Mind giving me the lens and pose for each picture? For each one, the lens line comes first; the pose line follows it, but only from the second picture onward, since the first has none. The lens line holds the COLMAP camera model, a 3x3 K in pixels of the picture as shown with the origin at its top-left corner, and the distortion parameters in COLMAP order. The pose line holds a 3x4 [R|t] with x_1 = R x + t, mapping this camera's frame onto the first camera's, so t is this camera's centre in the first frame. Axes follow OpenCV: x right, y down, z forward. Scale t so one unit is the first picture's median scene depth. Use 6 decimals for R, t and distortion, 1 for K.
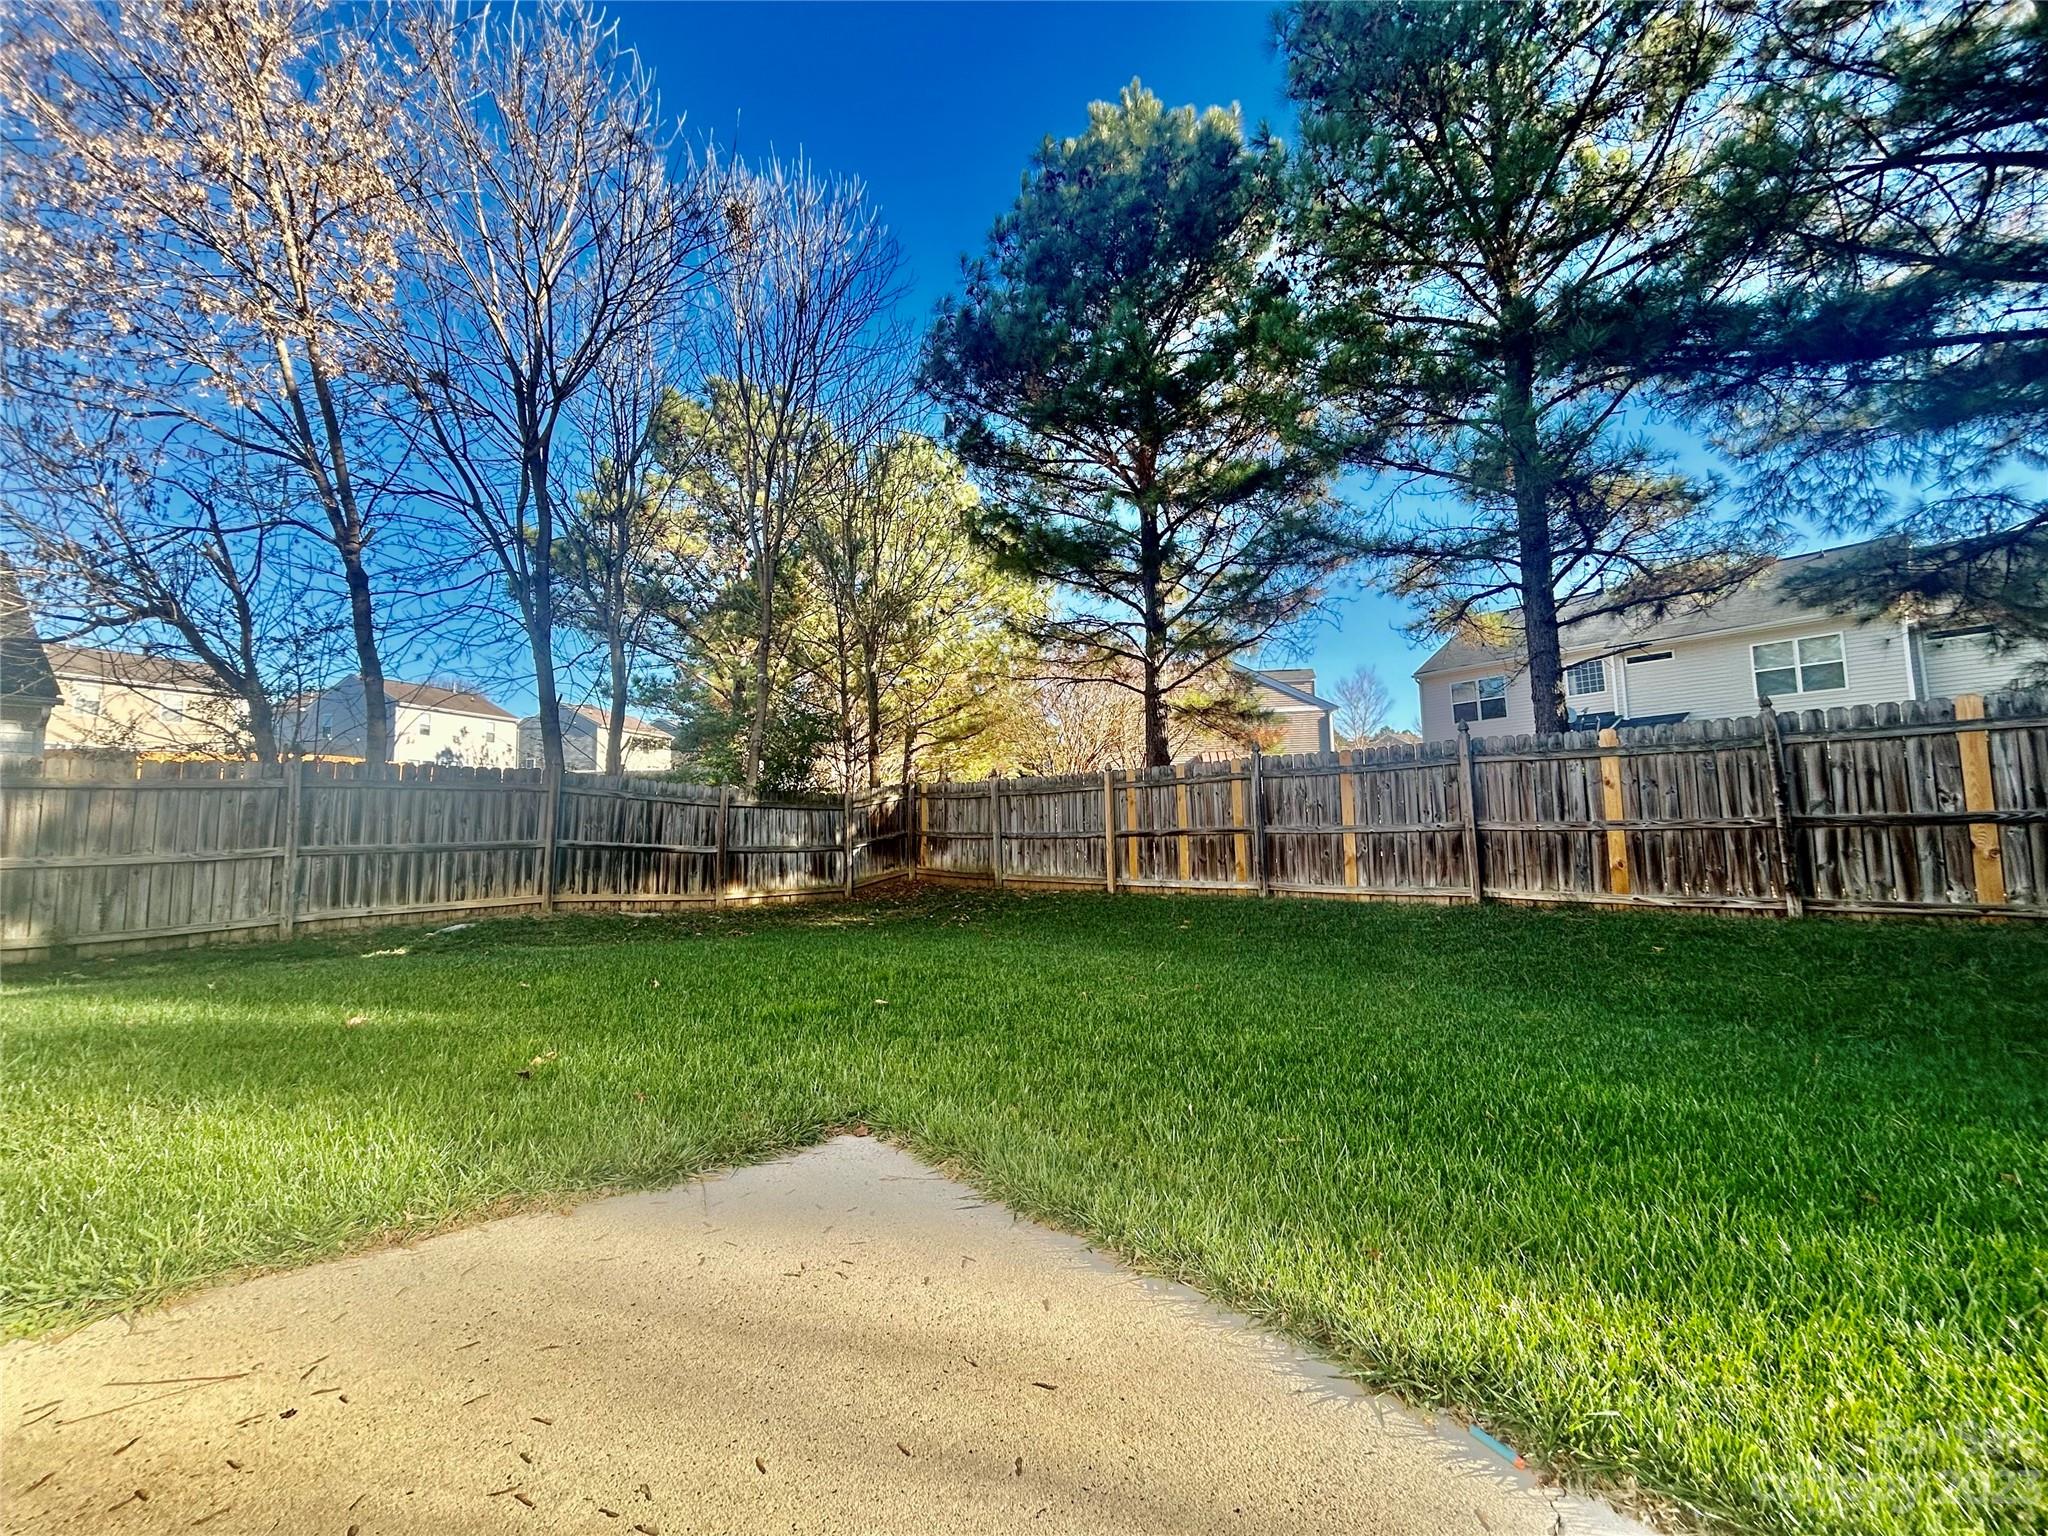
lens RADIAL K [[810.7, 0, 1026.9], [0, 810.7, 761.0], [0, 0, 1]] dist [-0.000679, 0.001409]
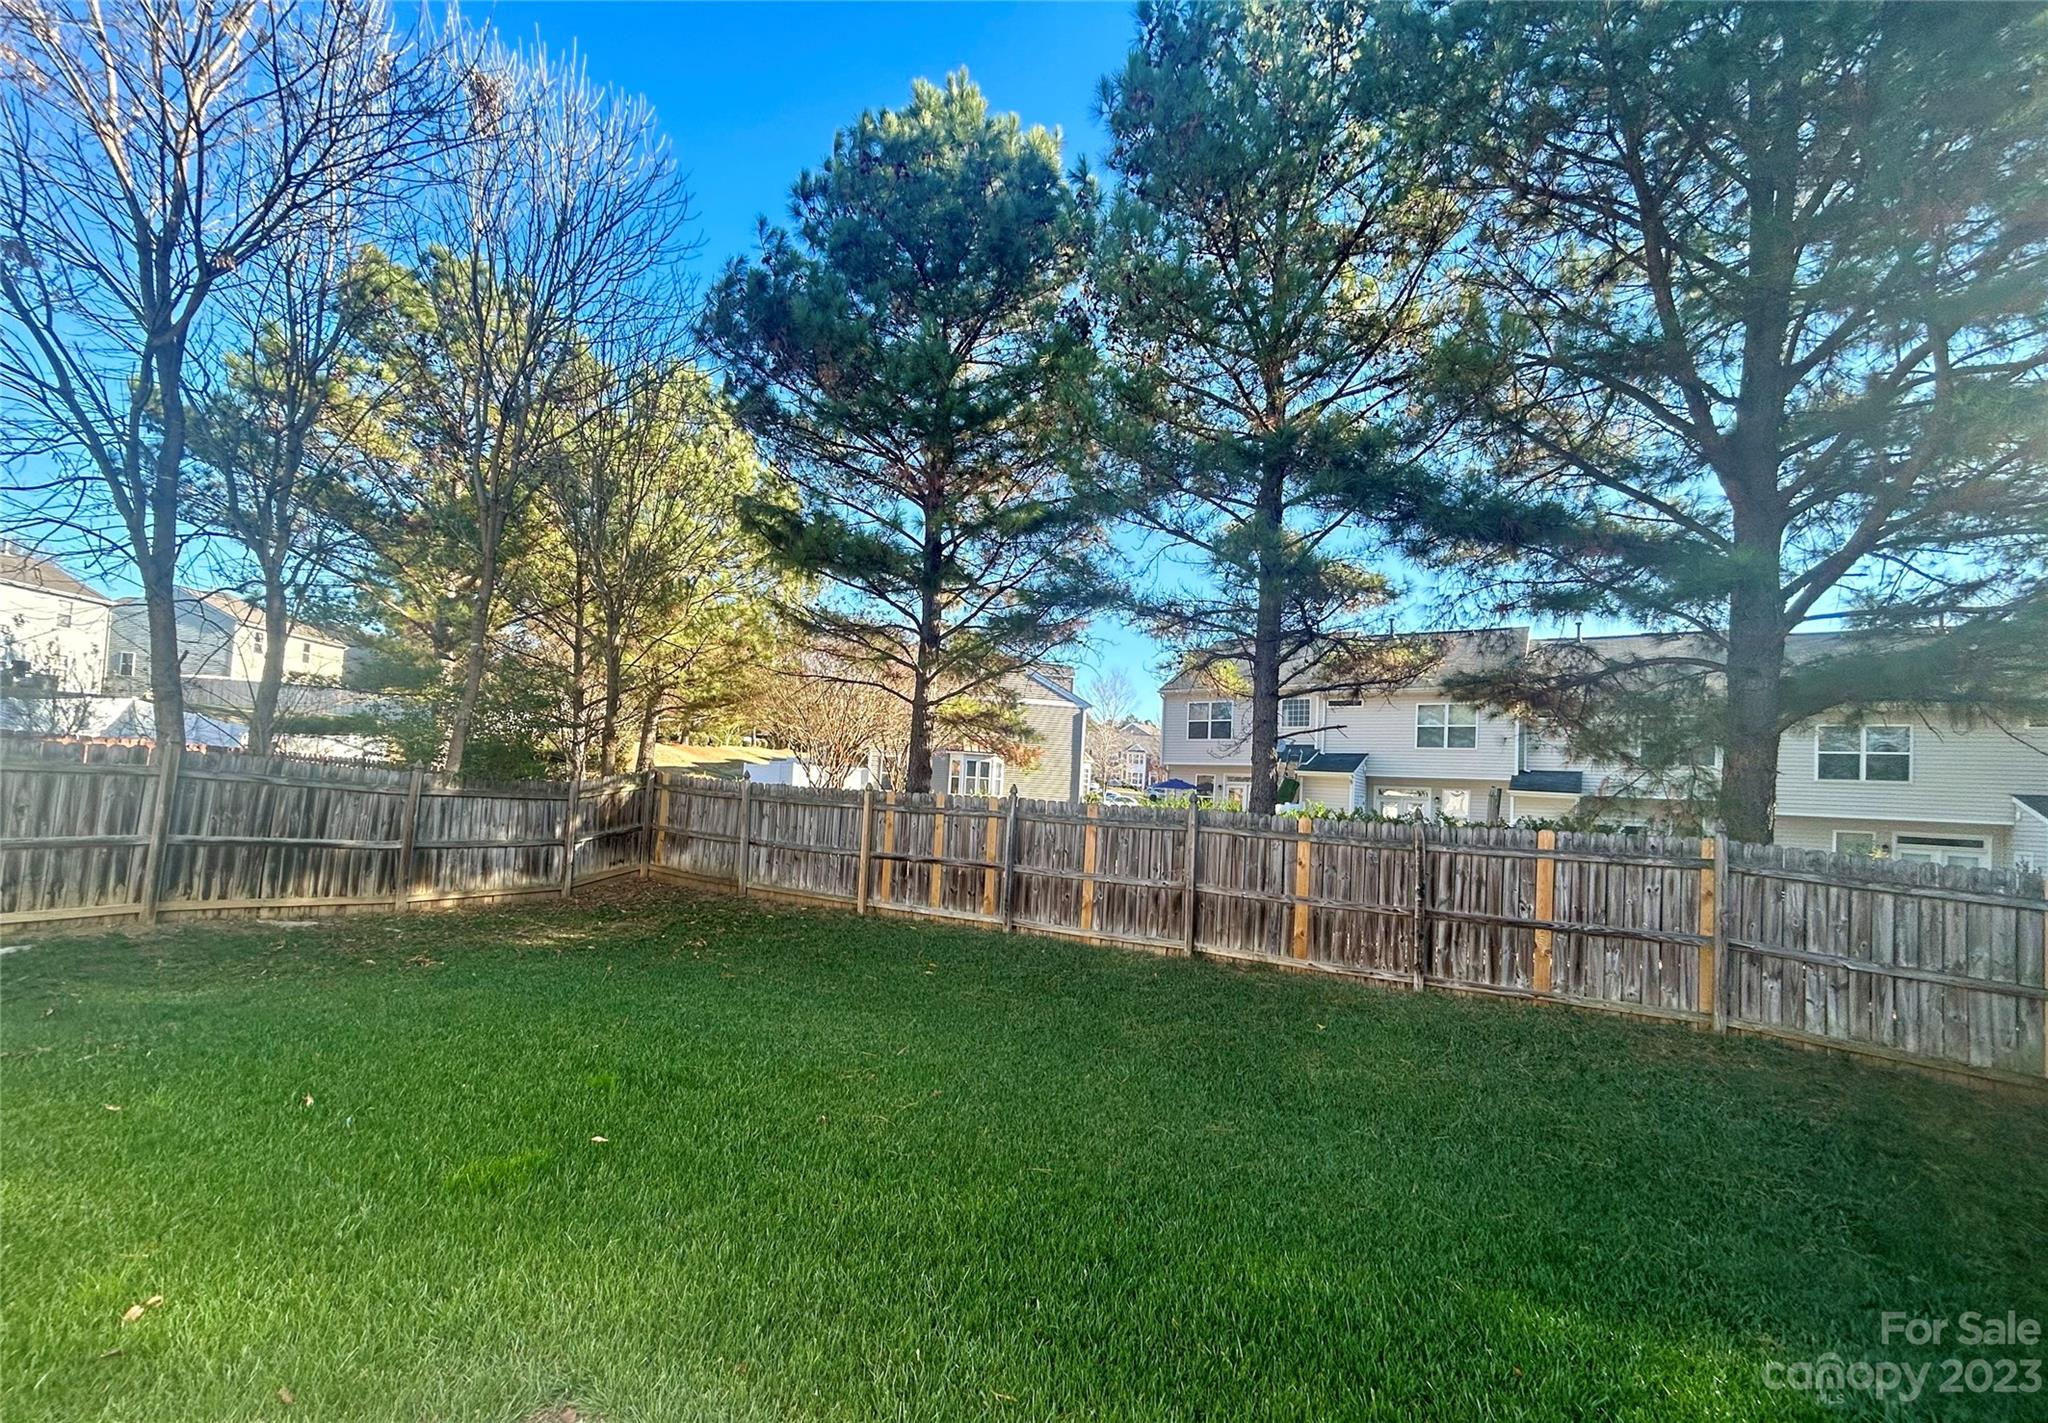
lens RADIAL K [[816.7, 0, 1017.2], [0, 816.7, 711.2], [0, 0, 1]] dist [-0.000161, 0.000642]
pose [[0.956139, 0.086520, 0.279844, -0.013405], [-0.100387, 0.994312, 0.035574, -0.135715], [-0.275175, -0.062107, 0.959386, 0.000382]]
